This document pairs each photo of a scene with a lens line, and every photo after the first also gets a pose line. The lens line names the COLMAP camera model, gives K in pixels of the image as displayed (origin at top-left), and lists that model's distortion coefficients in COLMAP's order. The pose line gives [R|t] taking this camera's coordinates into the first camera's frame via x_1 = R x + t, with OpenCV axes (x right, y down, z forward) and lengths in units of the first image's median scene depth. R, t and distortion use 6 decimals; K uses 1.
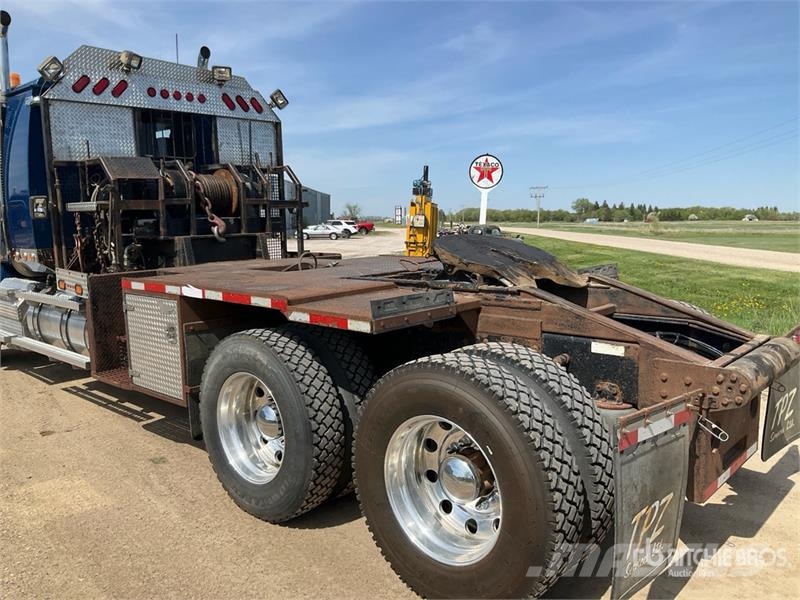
lens RADIAL K [[660.4, 0, 395.8], [0, 660.4, 301.8], [0, 0, 1]] dist [0.036033, -0.077698]
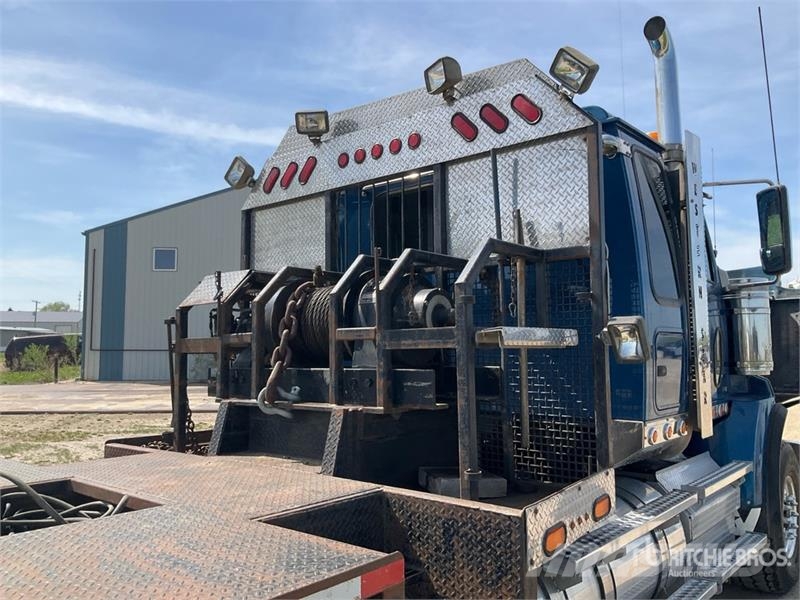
lens RADIAL K [[660.4, 0, 392.6], [0, 660.4, 291.2], [0, 0, 1]] dist [0.036033, -0.077698]
pose [[0.036178, -0.067050, -0.997094, 0.107621], [-0.118224, 0.990453, -0.070893, -0.069773], [0.992328, 0.120445, 0.027906, 0.465670]]
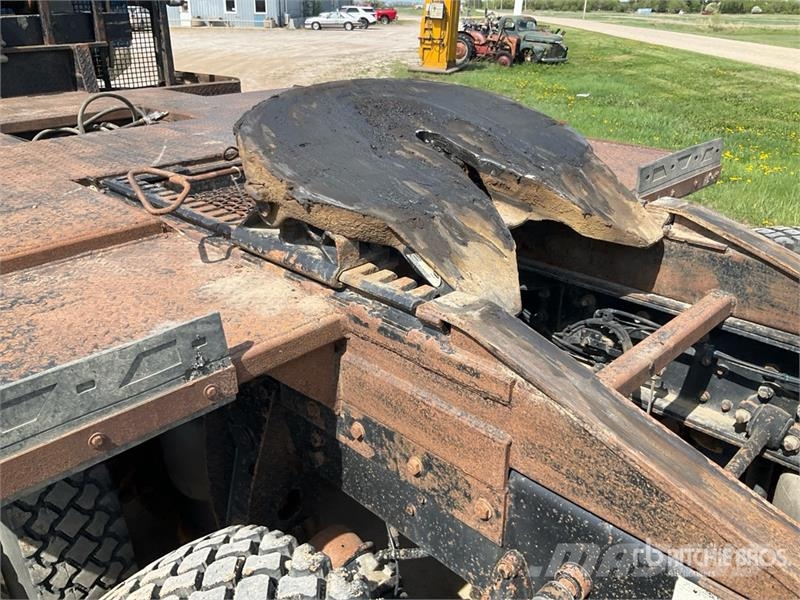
lens RADIAL K [[660.4, 0, 401.1], [0, 660.4, 304.1], [0, 0, 1]] dist [0.036033, -0.077698]
pose [[0.999180, 0.029157, -0.028097, 0.025277], [-0.019570, 0.955206, 0.295294, -0.016440], [0.035449, -0.294502, 0.954993, 0.104236]]
